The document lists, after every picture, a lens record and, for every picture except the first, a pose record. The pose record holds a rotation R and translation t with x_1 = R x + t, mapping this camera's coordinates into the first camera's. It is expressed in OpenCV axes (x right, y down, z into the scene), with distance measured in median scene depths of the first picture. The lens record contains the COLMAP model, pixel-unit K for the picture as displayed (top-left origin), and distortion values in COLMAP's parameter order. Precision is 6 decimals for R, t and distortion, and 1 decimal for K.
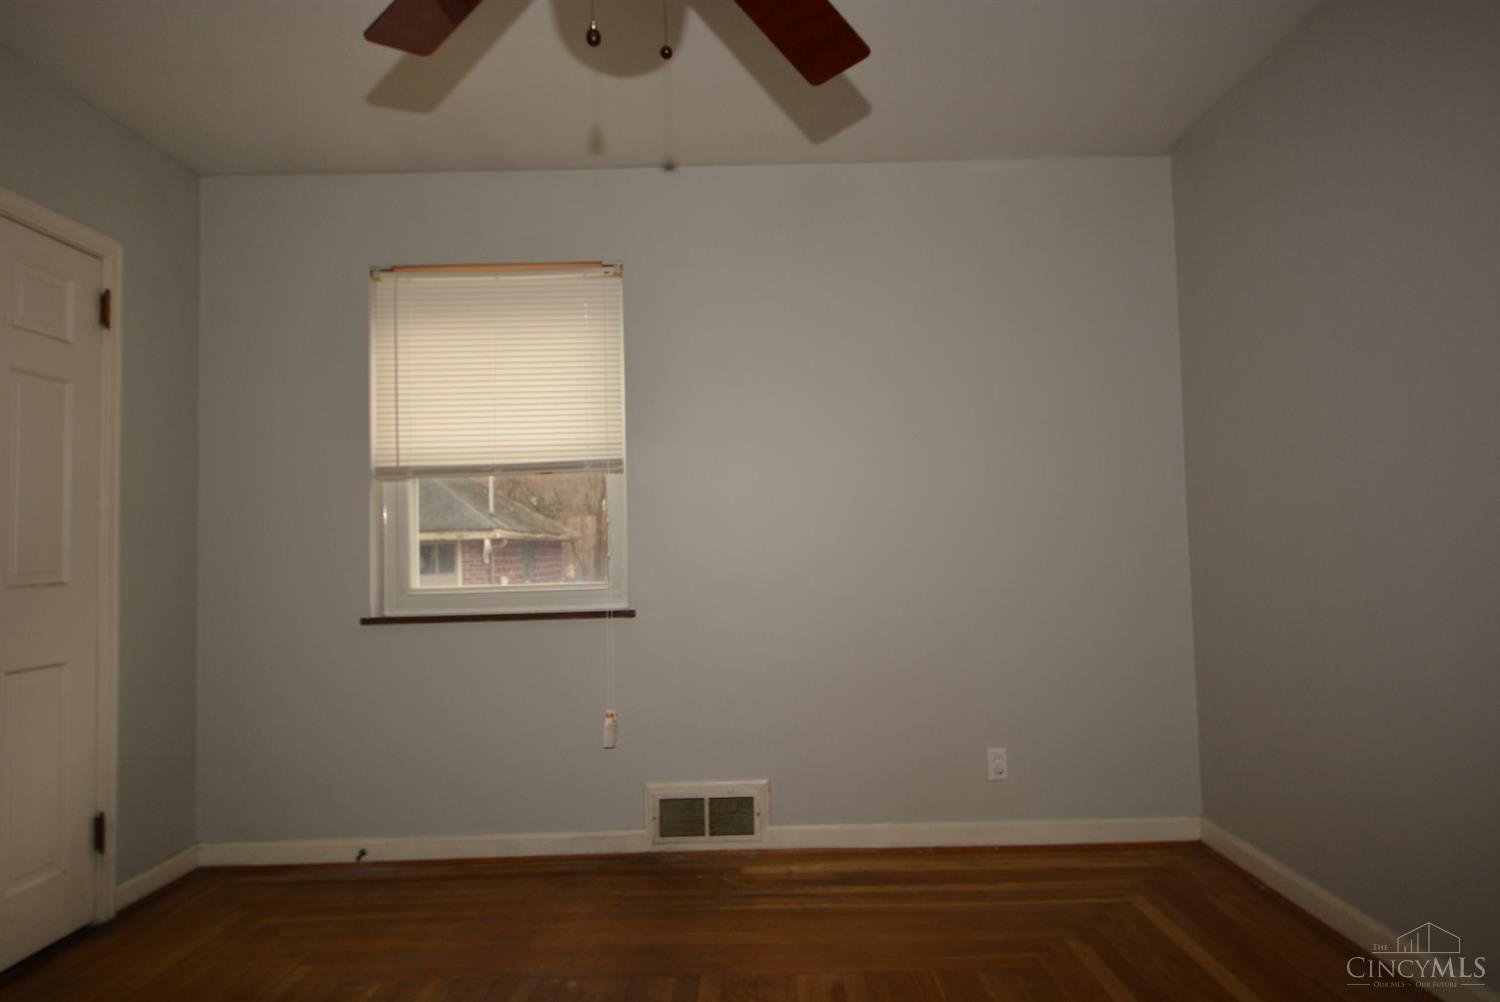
lens RADIAL K [[876.2, 0, 750.5], [0, 876.2, 503.9], [0, 0, 1]] dist [0.003593, -0.001150]
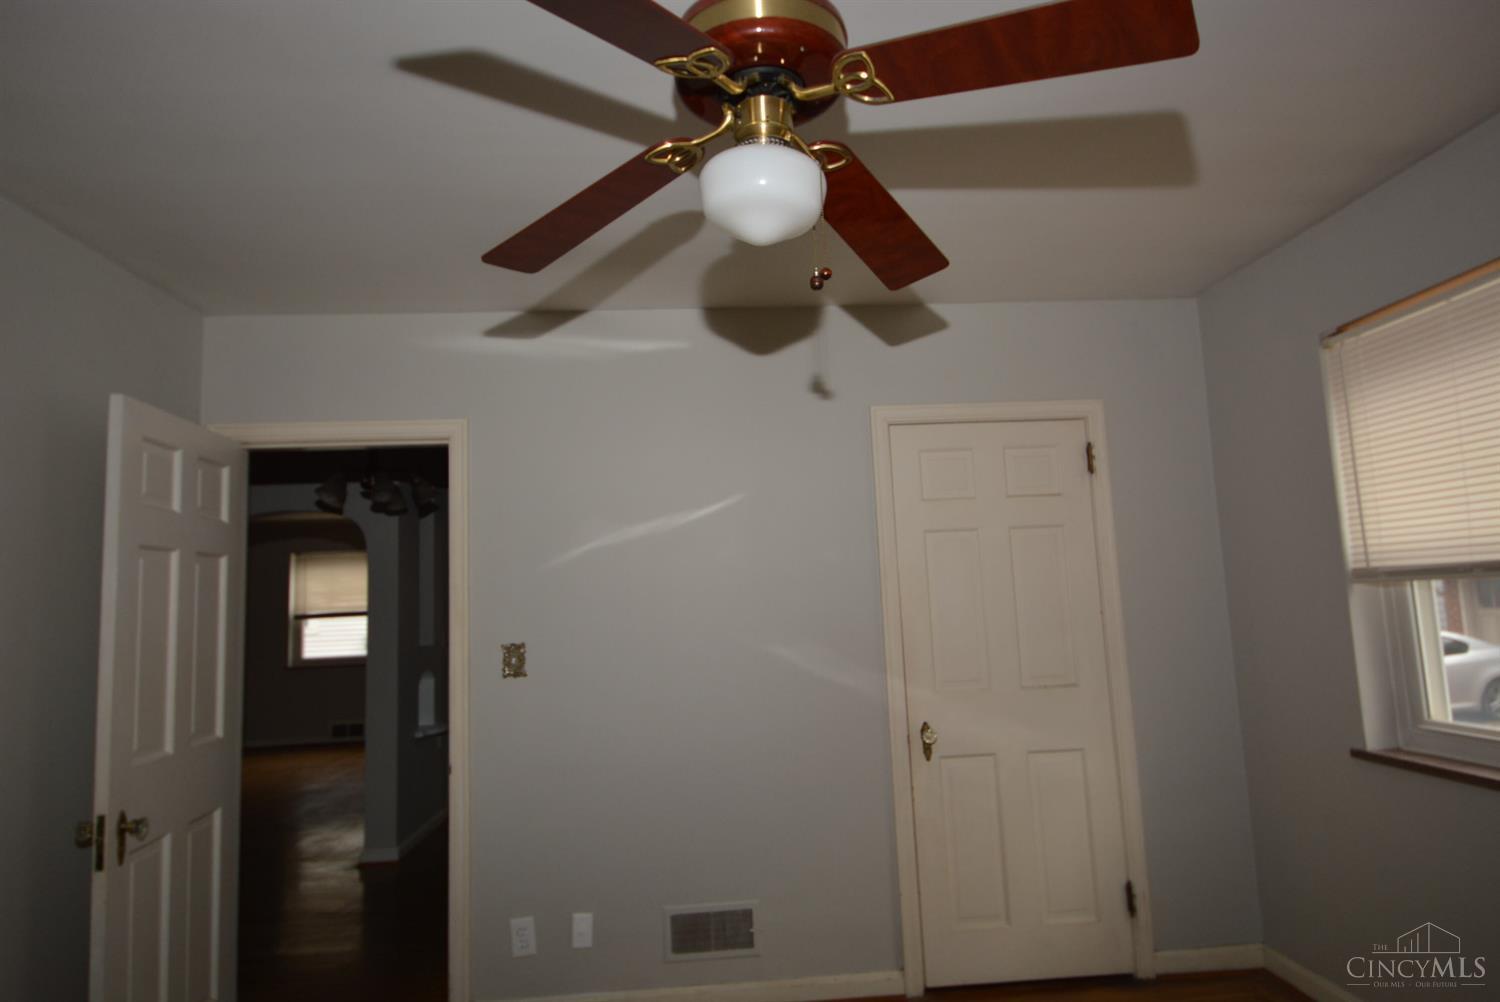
lens RADIAL K [[876.2, 0, 749.1], [0, 876.2, 500.2], [0, 0, 1]] dist [0.003593, -0.001150]
pose [[0.061350, -0.095458, -0.993541, 0.381992], [0.087019, 0.992137, -0.089950, -0.081989], [0.994316, -0.080939, 0.069174, 0.373802]]
